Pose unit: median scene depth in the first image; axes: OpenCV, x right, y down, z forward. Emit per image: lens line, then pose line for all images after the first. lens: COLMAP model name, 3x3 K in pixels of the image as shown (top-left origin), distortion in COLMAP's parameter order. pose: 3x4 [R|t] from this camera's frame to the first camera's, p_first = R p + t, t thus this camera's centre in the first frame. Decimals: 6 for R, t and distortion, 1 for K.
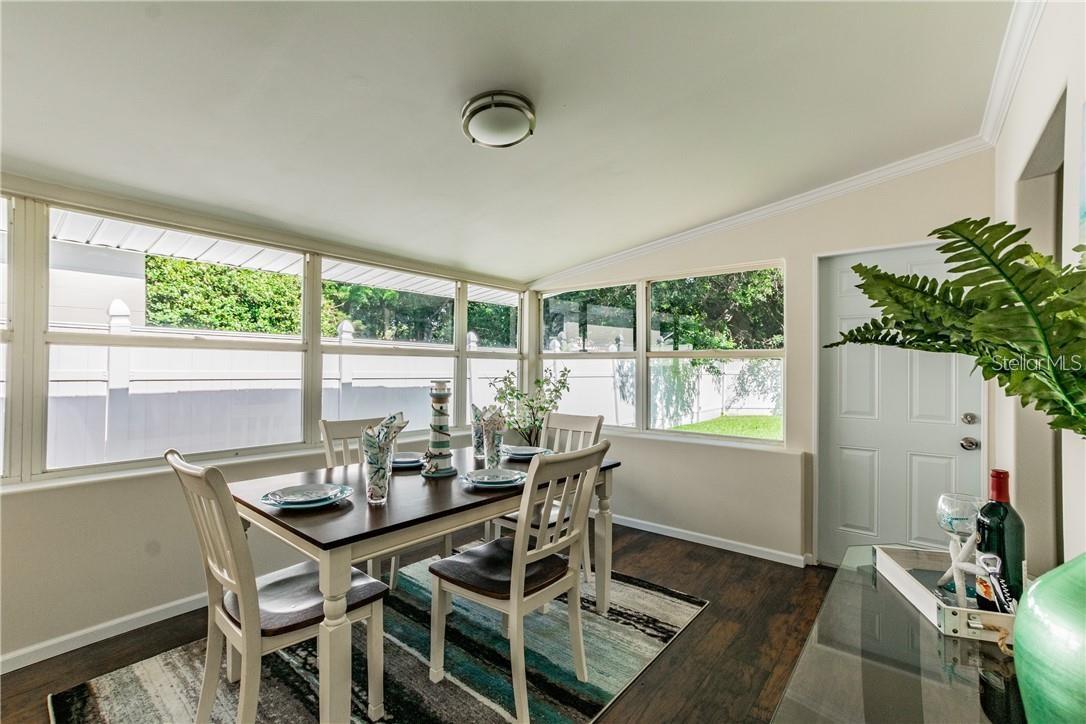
lens RADIAL K [[484.5, 0, 549.4], [0, 484.5, 368.3], [0, 0, 1]] dist [0.003646, 0.001379]
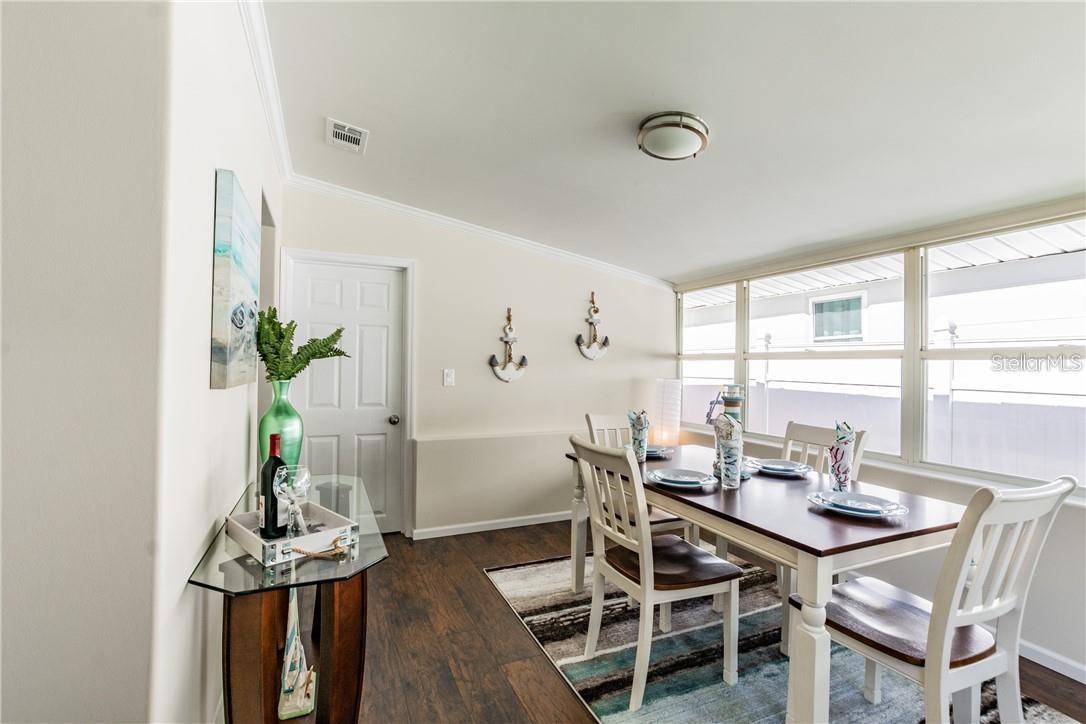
lens RADIAL K [[484.5, 0, 546.4], [0, 484.5, 362.5], [0, 0, 1]] dist [0.003646, 0.001379]
pose [[-0.405366, -0.028552, -0.913709, 0.609849], [-0.017578, 0.999571, -0.023437, 0.007167], [0.913986, 0.006561, -0.405694, 0.756842]]
